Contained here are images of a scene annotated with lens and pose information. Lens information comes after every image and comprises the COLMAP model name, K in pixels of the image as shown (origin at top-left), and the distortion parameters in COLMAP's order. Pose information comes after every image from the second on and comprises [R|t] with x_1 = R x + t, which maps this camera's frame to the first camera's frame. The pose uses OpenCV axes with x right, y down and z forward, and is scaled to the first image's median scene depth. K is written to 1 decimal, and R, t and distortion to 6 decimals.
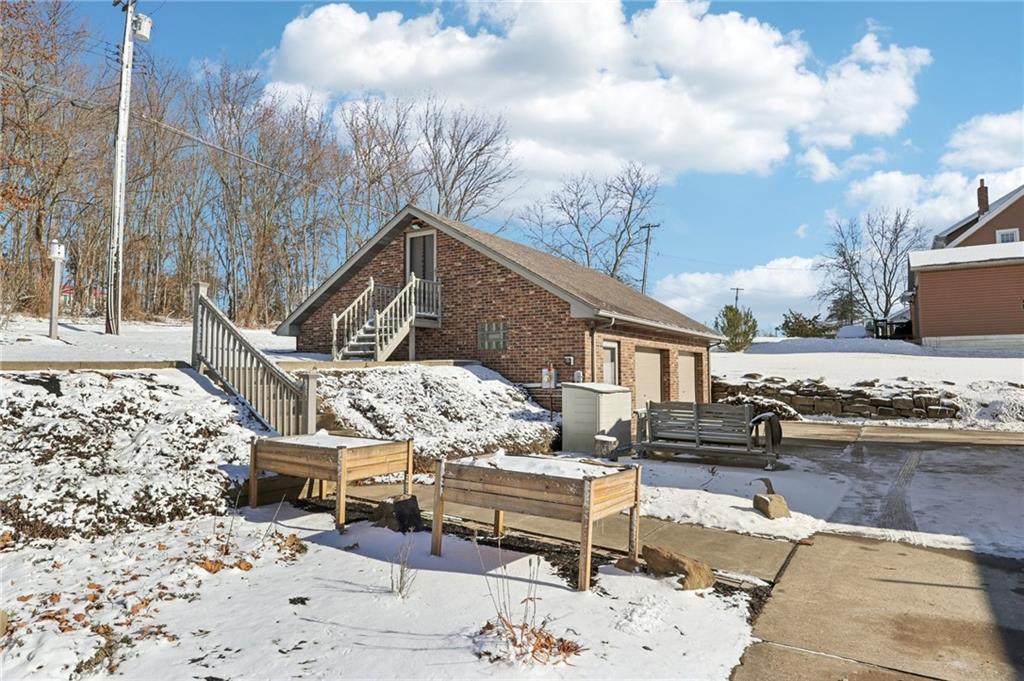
lens RADIAL K [[608.4, 0, 509.8], [0, 608.4, 344.5], [0, 0, 1]] dist [0.009721, -0.000785]
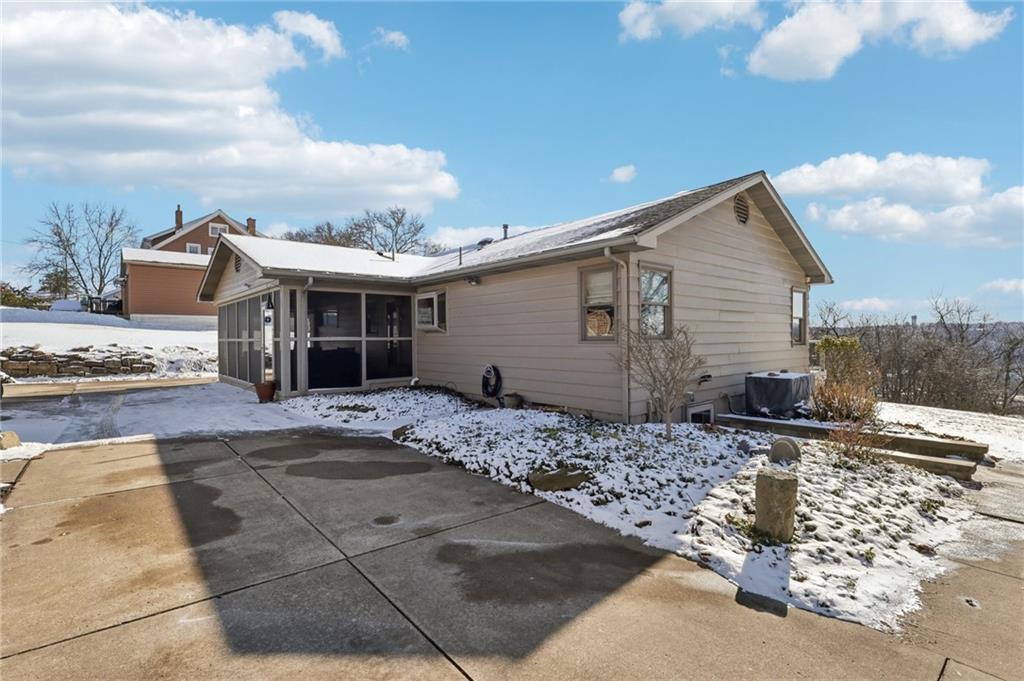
lens RADIAL K [[480.0, 0, 517.6], [0, 480.0, 338.1], [0, 0, 1]] dist [-0.003881, -0.000718]
pose [[0.292467, 0.006752, 0.956252, -0.078796], [-0.045172, 0.998956, 0.006762, -0.004958], [-0.955208, -0.045174, 0.292466, -0.119157]]
